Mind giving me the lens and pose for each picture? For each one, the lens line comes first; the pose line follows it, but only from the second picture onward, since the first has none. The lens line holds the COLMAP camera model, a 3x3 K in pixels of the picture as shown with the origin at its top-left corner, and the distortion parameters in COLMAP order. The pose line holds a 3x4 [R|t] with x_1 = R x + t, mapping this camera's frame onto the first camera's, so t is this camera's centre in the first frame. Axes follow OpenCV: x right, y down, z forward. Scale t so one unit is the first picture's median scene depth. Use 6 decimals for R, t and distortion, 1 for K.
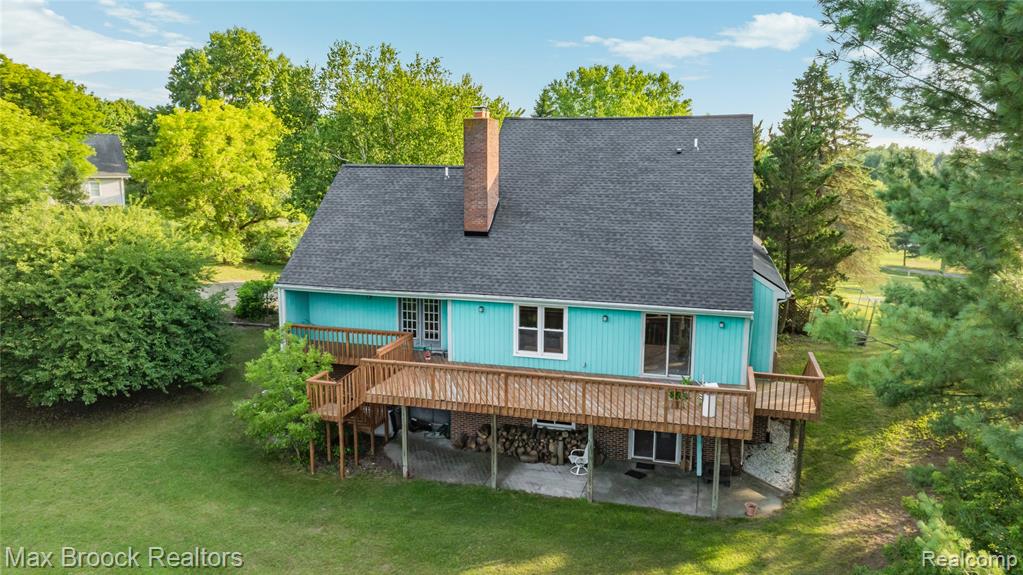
lens RADIAL K [[719.8, 0, 513.6], [0, 719.8, 278.7], [0, 0, 1]] dist [-0.022751, -0.000370]
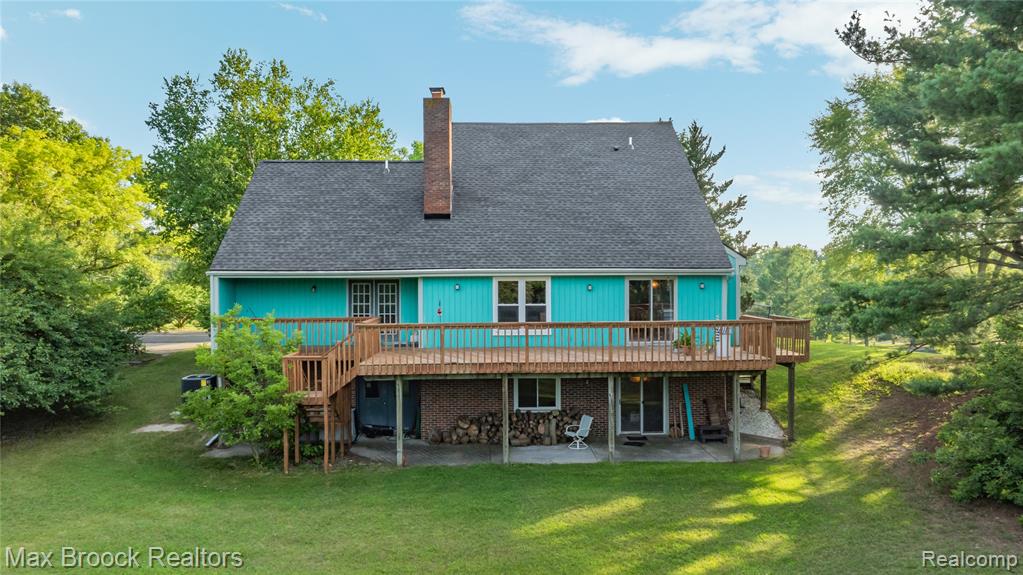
lens RADIAL K [[719.8, 0, 513.6], [0, 719.8, 278.7], [0, 0, 1]] dist [-0.022751, -0.000370]
pose [[0.952624, -0.011063, 0.303950, -0.247963], [0.059220, 0.986959, -0.149683, 0.168340], [-0.298331, 0.160591, 0.940856, 0.090989]]
